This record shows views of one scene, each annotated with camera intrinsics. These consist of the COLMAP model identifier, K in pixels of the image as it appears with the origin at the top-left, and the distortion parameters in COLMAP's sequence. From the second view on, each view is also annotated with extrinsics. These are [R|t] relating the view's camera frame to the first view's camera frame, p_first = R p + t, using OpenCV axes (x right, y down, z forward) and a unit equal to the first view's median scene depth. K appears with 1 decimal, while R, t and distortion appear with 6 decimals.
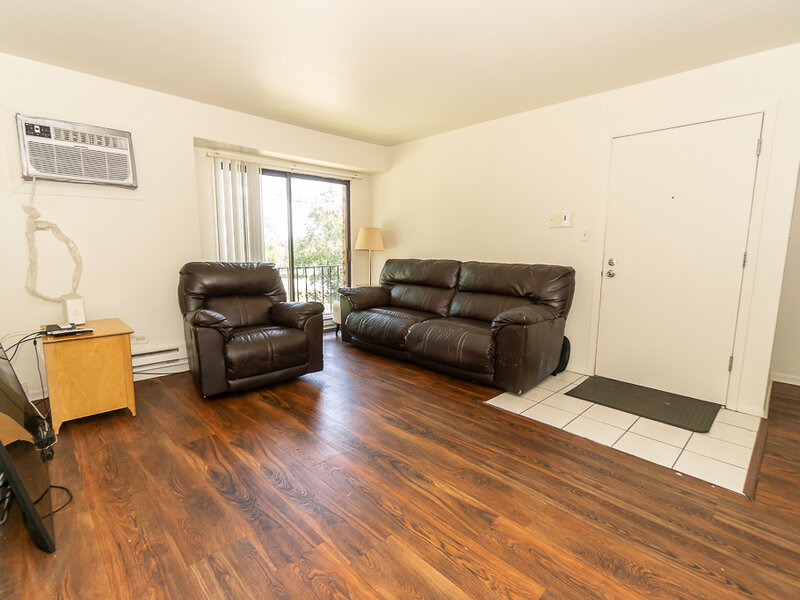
lens RADIAL K [[386.2, 0, 397.6], [0, 386.2, 297.2], [0, 0, 1]] dist [-0.006796, -0.000697]
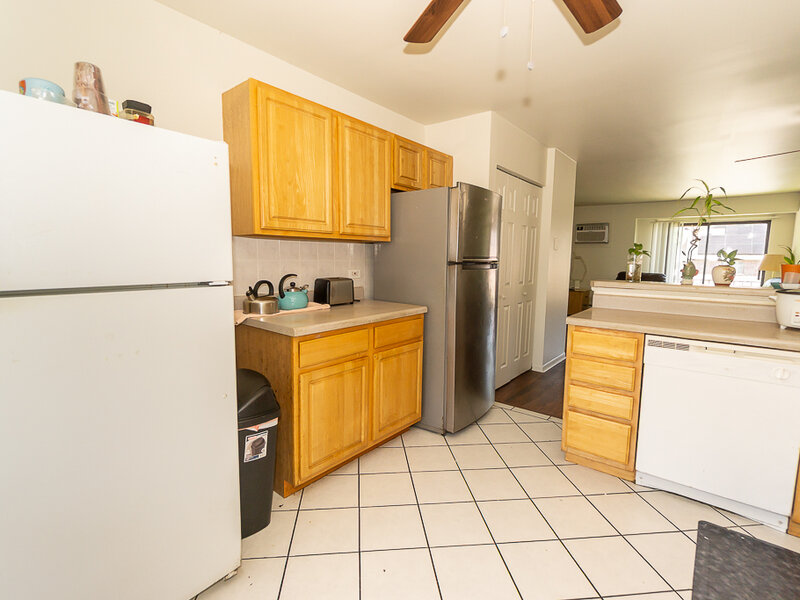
lens RADIAL K [[386.2, 0, 397.6], [0, 386.2, 297.2], [0, 0, 1]] dist [-0.006796, -0.000697]
pose [[0.117804, 0.096031, -0.988383, 2.323655], [-0.148460, 0.985831, 0.078089, 0.120688], [0.981877, 0.137536, 0.130391, -0.925963]]
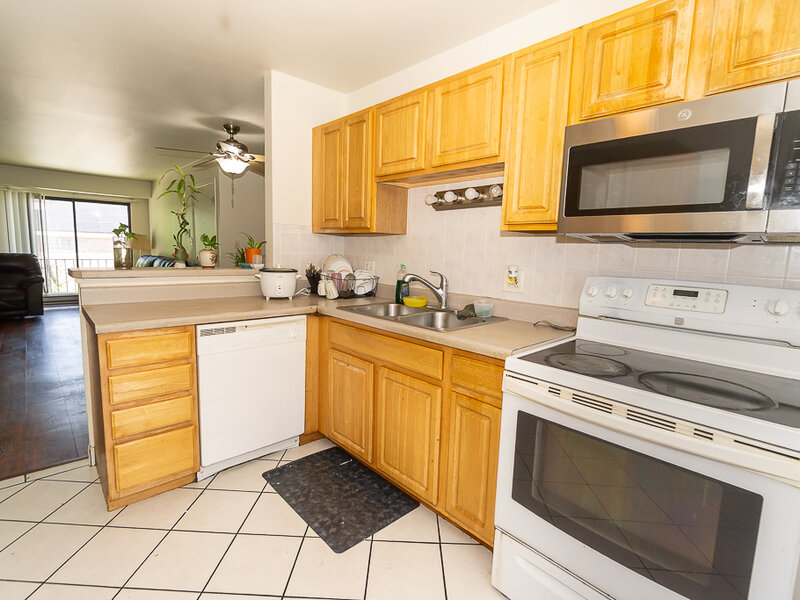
lens RADIAL K [[386.2, 0, 397.6], [0, 386.2, 297.2], [0, 0, 1]] dist [-0.006796, -0.000697]
pose [[0.999614, 0.025884, -0.010115, 2.028980], [-0.026024, 0.999563, -0.013992, 0.127487], [0.009749, 0.014250, 0.999851, -1.043367]]
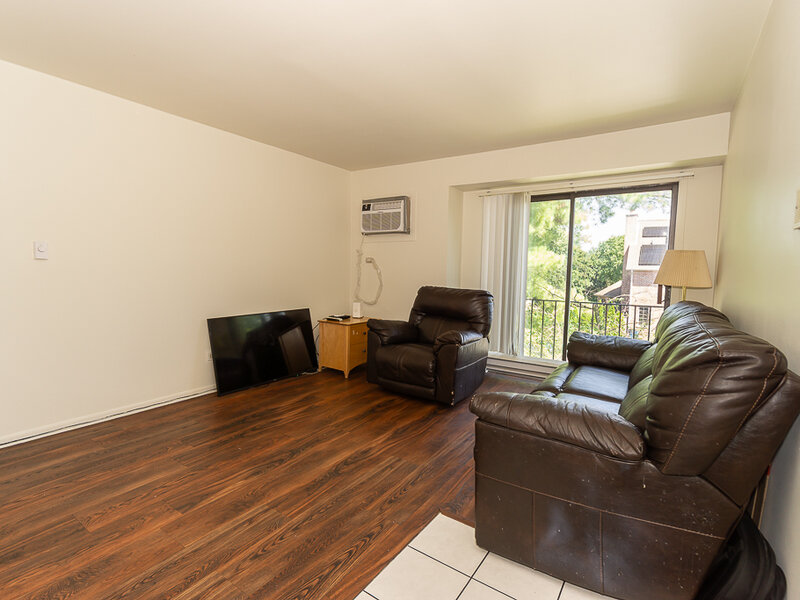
lens RADIAL K [[399.9, 0, 400.0], [0, 399.9, 300.0], [0, 0, 1]] dist [-0.000836, -0.000643]
pose [[0.193544, 0.072744, -0.978391, 1.022521], [-0.152845, 0.987307, 0.043172, -0.122959], [0.969112, 0.141187, 0.202206, 0.905257]]
